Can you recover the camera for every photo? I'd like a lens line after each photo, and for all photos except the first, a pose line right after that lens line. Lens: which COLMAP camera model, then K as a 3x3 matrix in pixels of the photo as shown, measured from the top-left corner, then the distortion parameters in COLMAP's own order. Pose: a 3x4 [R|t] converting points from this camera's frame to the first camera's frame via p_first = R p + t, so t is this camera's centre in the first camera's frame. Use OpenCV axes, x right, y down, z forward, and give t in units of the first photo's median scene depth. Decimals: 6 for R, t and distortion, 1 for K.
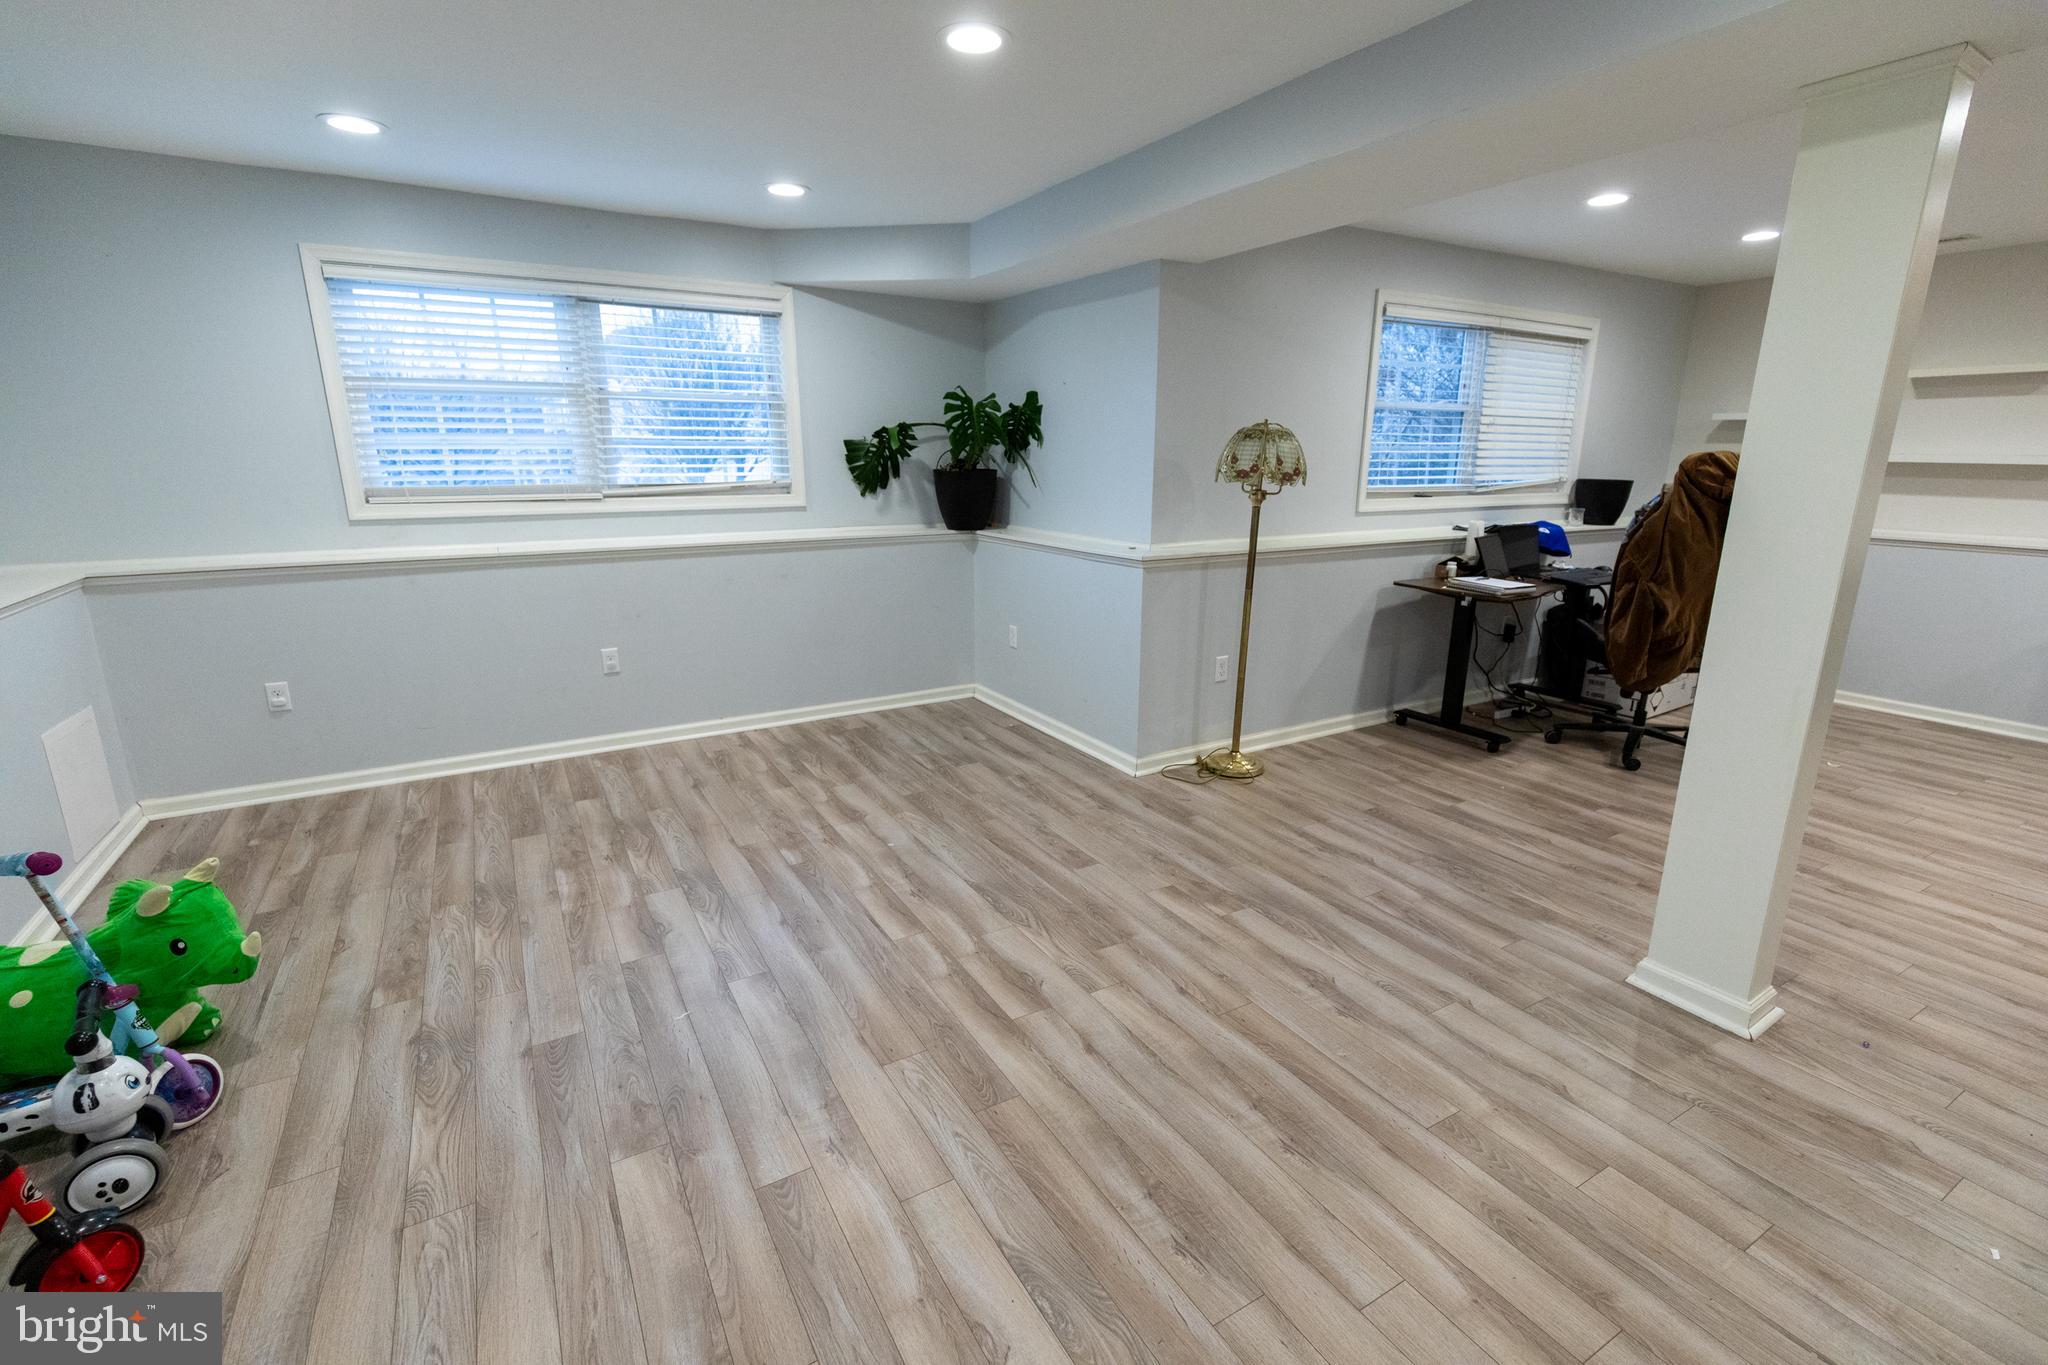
lens RADIAL K [[917.4, 0, 1033.0], [0, 917.4, 684.8], [0, 0, 1]] dist [0.009379, -0.001172]
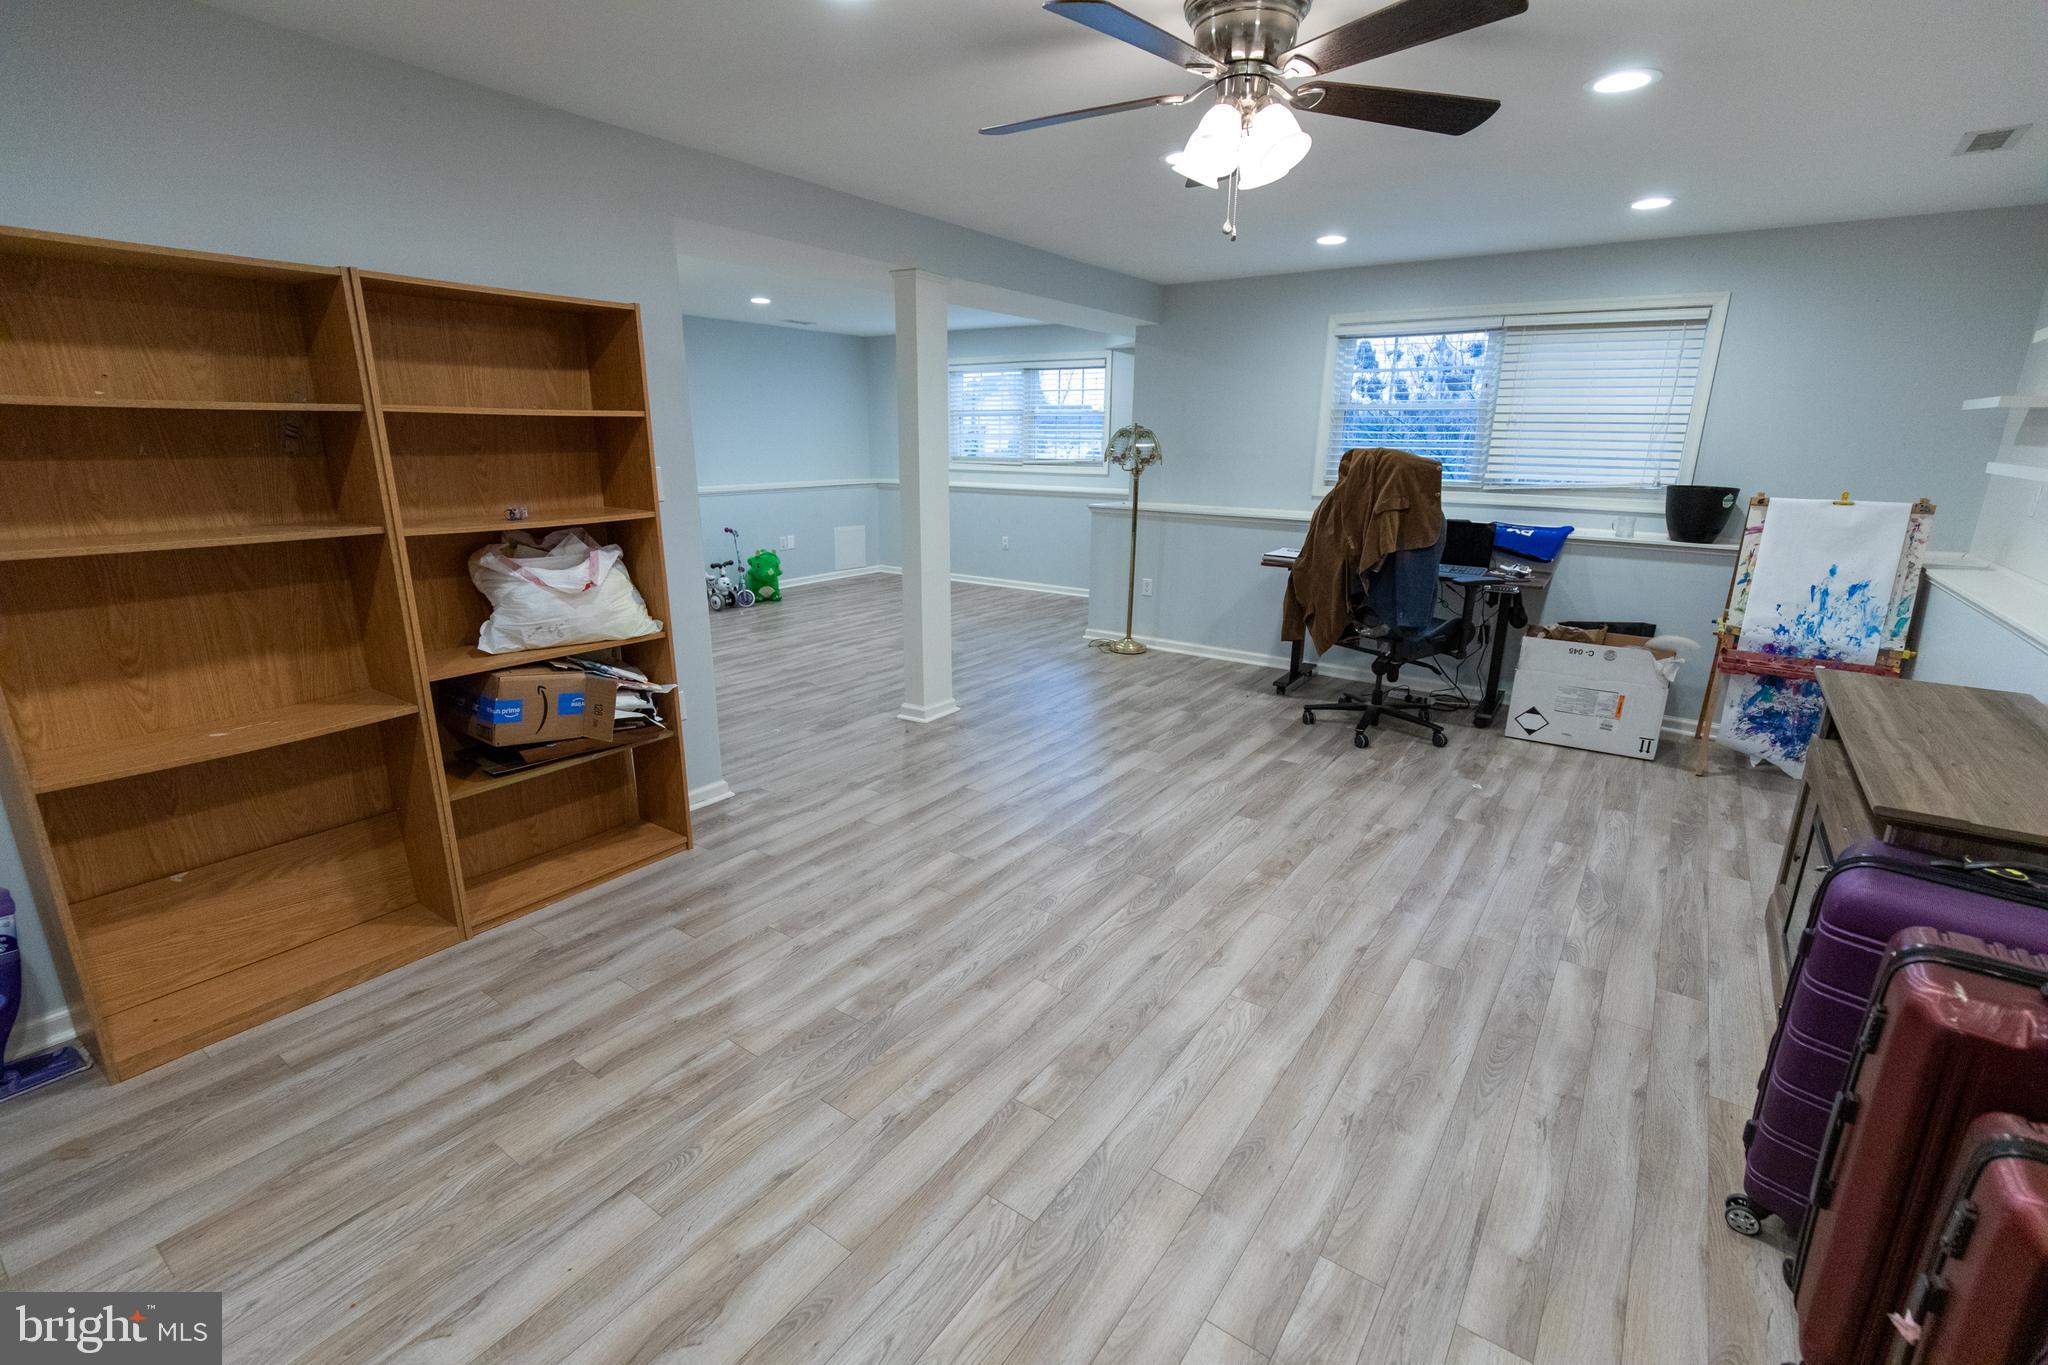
lens RADIAL K [[917.4, 0, 1033.0], [0, 917.4, 684.8], [0, 0, 1]] dist [0.009379, -0.001172]
pose [[0.406173, 0.238358, -0.882161, 1.547004], [-0.236274, 0.959947, 0.150588, -0.047658], [0.882722, 0.147267, 0.446222, 0.177426]]
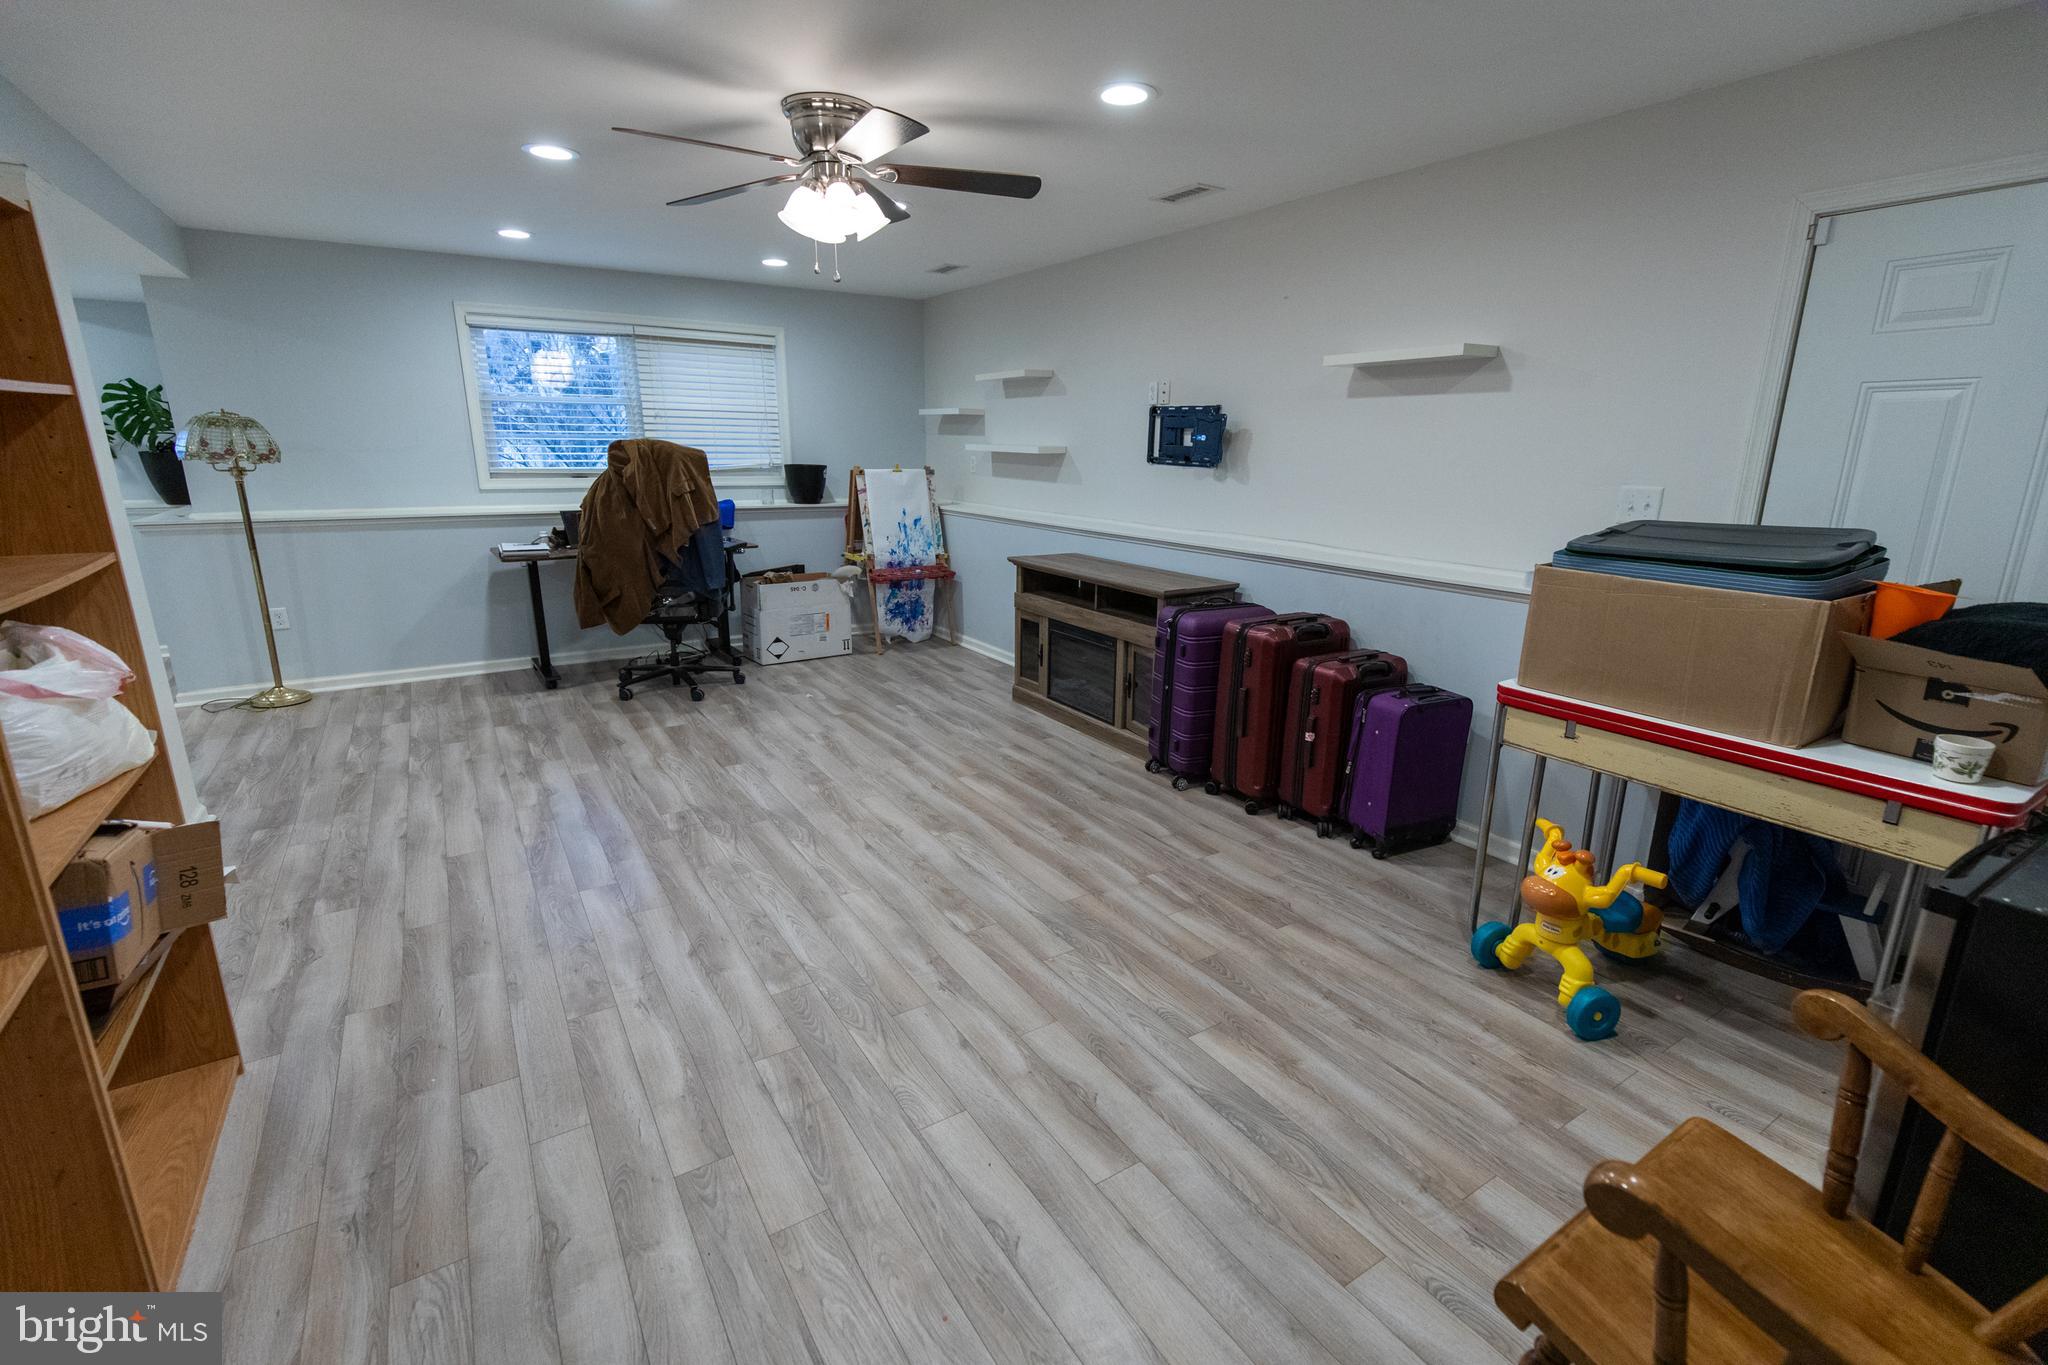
lens RADIAL K [[917.4, 0, 1033.0], [0, 917.4, 684.8], [0, 0, 1]] dist [0.009379, -0.001172]
pose [[0.999362, -0.008072, 0.034799, 1.171912], [0.007688, 0.999908, 0.011173, 0.063989], [-0.034886, -0.010898, 0.999332, -0.246192]]
